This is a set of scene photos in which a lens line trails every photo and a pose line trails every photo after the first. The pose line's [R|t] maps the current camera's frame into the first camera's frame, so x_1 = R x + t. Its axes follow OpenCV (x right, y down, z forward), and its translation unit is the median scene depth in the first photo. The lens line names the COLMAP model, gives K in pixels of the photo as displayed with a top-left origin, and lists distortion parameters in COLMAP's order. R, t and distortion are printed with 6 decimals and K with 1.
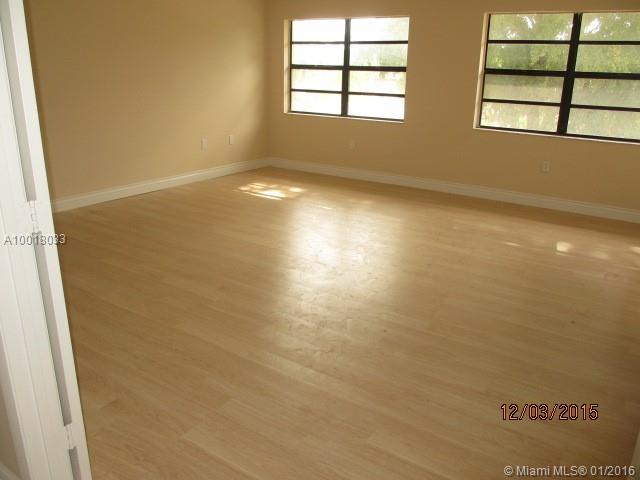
lens RADIAL K [[528.5, 0, 320.0], [0, 528.5, 240.0], [0, 0, 1]] dist [-0.043692, 0.002831]
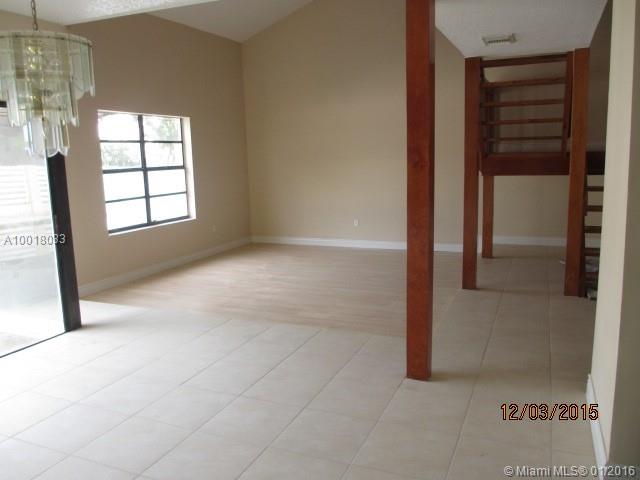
lens RADIAL K [[528.5, 0, 320.0], [0, 528.5, 240.0], [0, 0, 1]] dist [-0.043692, 0.002831]
pose [[-0.191035, -0.162016, 0.968120, -0.850811], [0.334523, 0.916495, 0.219387, -0.310098], [-0.922822, 0.365769, -0.120884, 0.871438]]
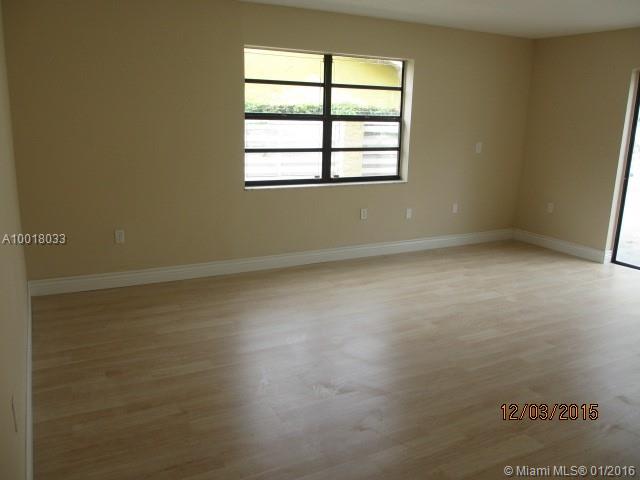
lens RADIAL K [[528.5, 0, 320.0], [0, 528.5, 240.0], [0, 0, 1]] dist [-0.043692, 0.002831]
pose [[0.470193, -0.211445, 0.856860, -0.640423], [0.266988, 0.959464, 0.090258, -0.225693], [-0.841211, 0.186332, 0.507587, 0.645309]]
